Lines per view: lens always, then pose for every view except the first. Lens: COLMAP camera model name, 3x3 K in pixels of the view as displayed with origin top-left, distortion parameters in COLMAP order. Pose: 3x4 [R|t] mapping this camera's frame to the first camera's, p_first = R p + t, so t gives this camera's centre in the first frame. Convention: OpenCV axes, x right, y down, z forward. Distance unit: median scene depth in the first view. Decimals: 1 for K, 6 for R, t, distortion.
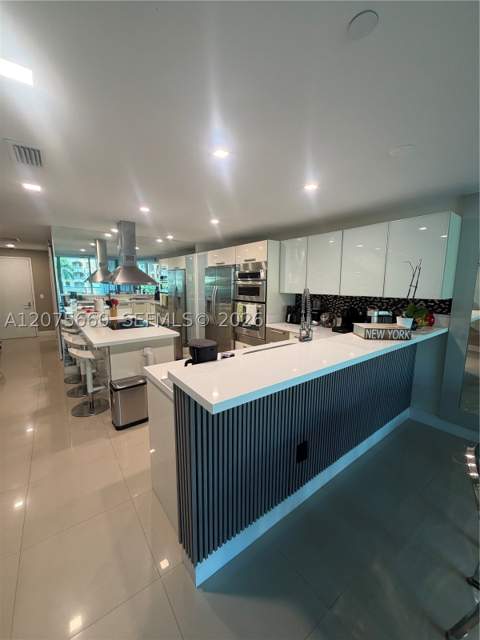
lens RADIAL K [[255.5, 0, 240.0], [0, 255.5, 320.0], [0, 0, 1]] dist [-0.000208, 0.000184]
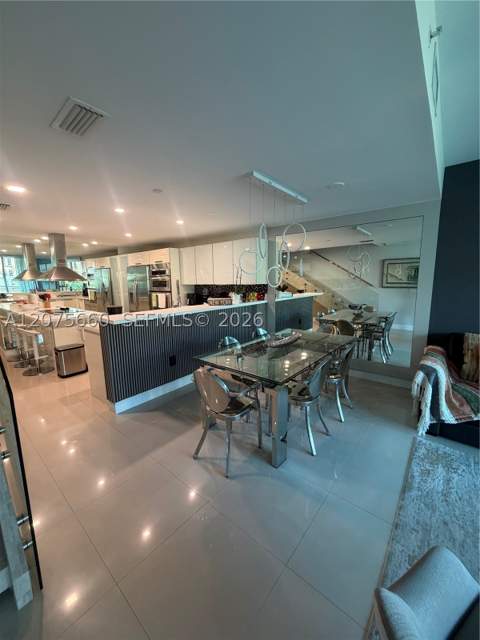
lens RADIAL K [[255.5, 0, 240.0], [0, 255.5, 320.0], [0, 0, 1]] dist [-0.000208, 0.000184]
pose [[0.972194, -0.055128, 0.227595, 0.125560], [0.052405, 0.998464, 0.017994, 0.074746], [-0.228238, -0.005567, 0.973590, -0.419991]]
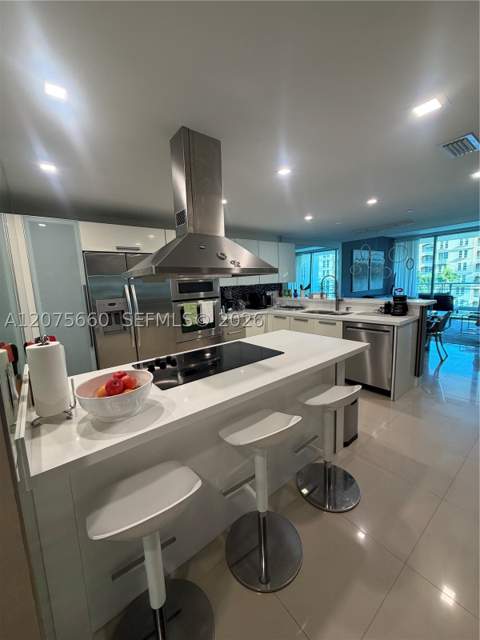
lens RADIAL K [[255.5, 0, 240.0], [0, 255.5, 320.0], [0, 0, 1]] dist [-0.000208, 0.000184]
pose [[-0.027143, -0.162571, 0.986323, -0.803639], [0.174180, 0.970824, 0.164809, -0.114978], [-0.984340, 0.176272, 0.001966, 0.819279]]
